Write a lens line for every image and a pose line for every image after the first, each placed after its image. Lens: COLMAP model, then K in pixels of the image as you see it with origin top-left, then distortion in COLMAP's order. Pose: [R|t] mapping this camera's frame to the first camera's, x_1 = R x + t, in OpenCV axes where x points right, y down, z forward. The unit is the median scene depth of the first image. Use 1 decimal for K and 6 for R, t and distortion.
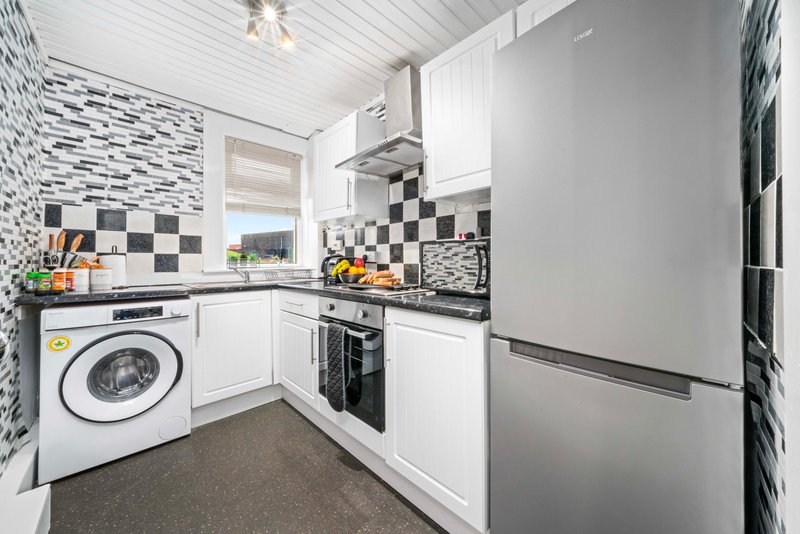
lens RADIAL K [[283.9, 0, 401.1], [0, 283.9, 262.2], [0, 0, 1]] dist [0.000597, 0.000169]
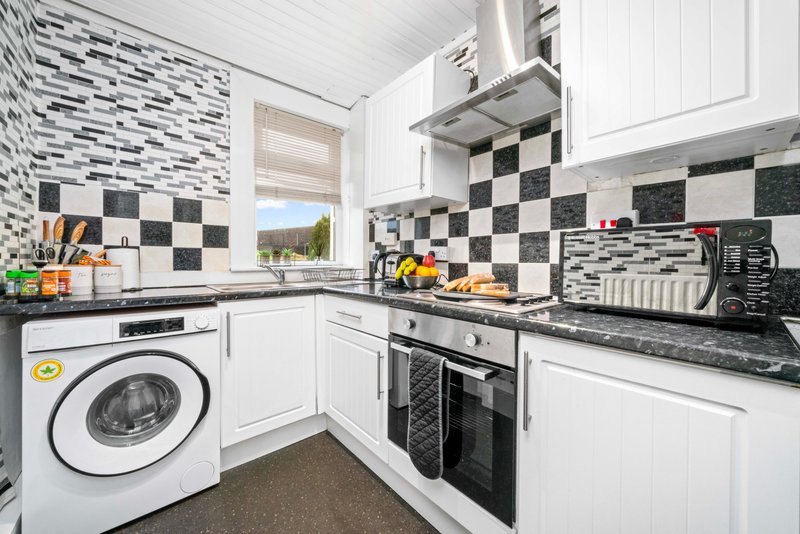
lens RADIAL K [[295.6, 0, 400.0], [0, 295.6, 267.0], [0, 0, 1]] dist [0.000655, 0.000321]
pose [[0.998004, 0.011357, -0.062117, -0.194798], [-0.009938, 0.999684, 0.023111, -0.000144], [0.062360, -0.022448, 0.997801, 0.226213]]
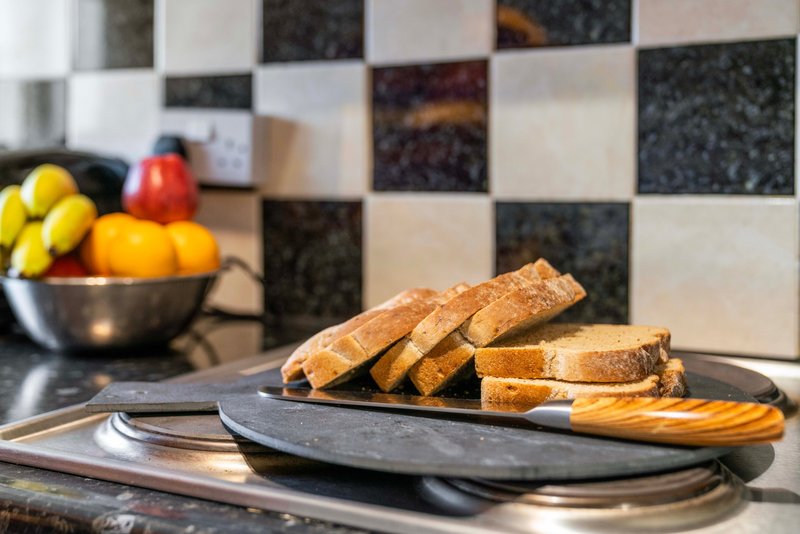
lens RADIAL K [[939.3, 0, 400.0], [0, 939.3, 267.0], [0, 0, 1]] dist [0.003232, 0.007016]
pose [[0.949724, -0.023010, 0.312242, -0.200303], [-0.006660, 0.995585, 0.093626, -0.004640], [-0.313018, -0.090998, 0.945378, 0.588075]]
